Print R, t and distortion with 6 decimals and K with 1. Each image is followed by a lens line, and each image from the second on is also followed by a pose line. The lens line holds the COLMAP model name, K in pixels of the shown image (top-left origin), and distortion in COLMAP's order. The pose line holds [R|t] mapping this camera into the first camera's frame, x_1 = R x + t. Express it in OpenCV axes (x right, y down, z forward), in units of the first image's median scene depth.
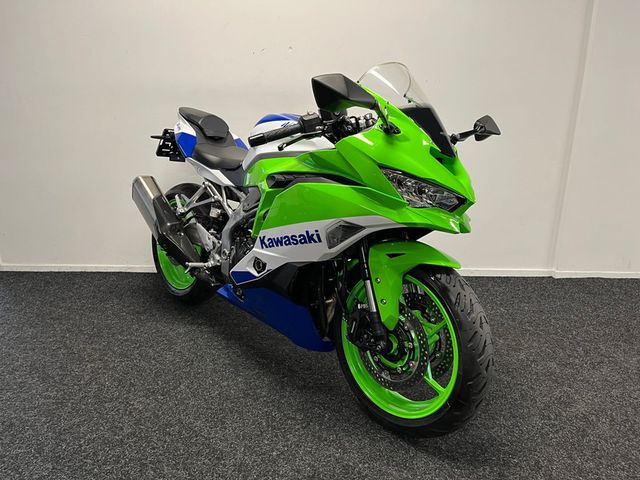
lens RADIAL K [[483.5, 0, 316.3], [0, 483.5, 238.8], [0, 0, 1]] dist [0.067945, -0.100152]
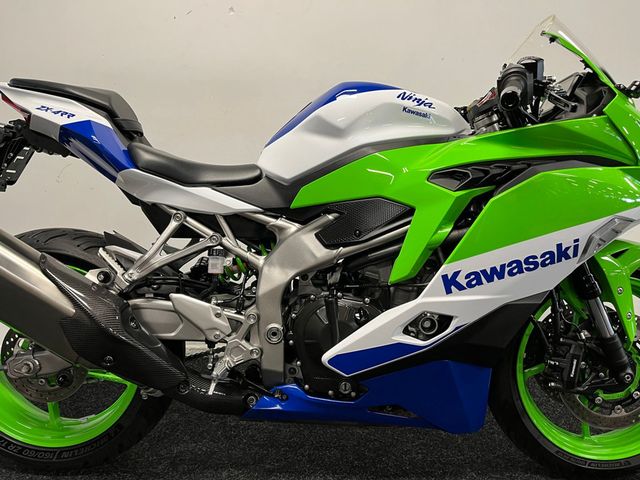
lens RADIAL K [[479.4, 0, 324.3], [0, 479.4, 236.9], [0, 0, 1]] dist [0.079873, -0.102453]
pose [[0.695561, -0.138340, 0.705023, -0.645849], [0.194337, 0.980935, 0.000751, -0.081138], [-0.691685, 0.136489, 0.709184, 0.698436]]
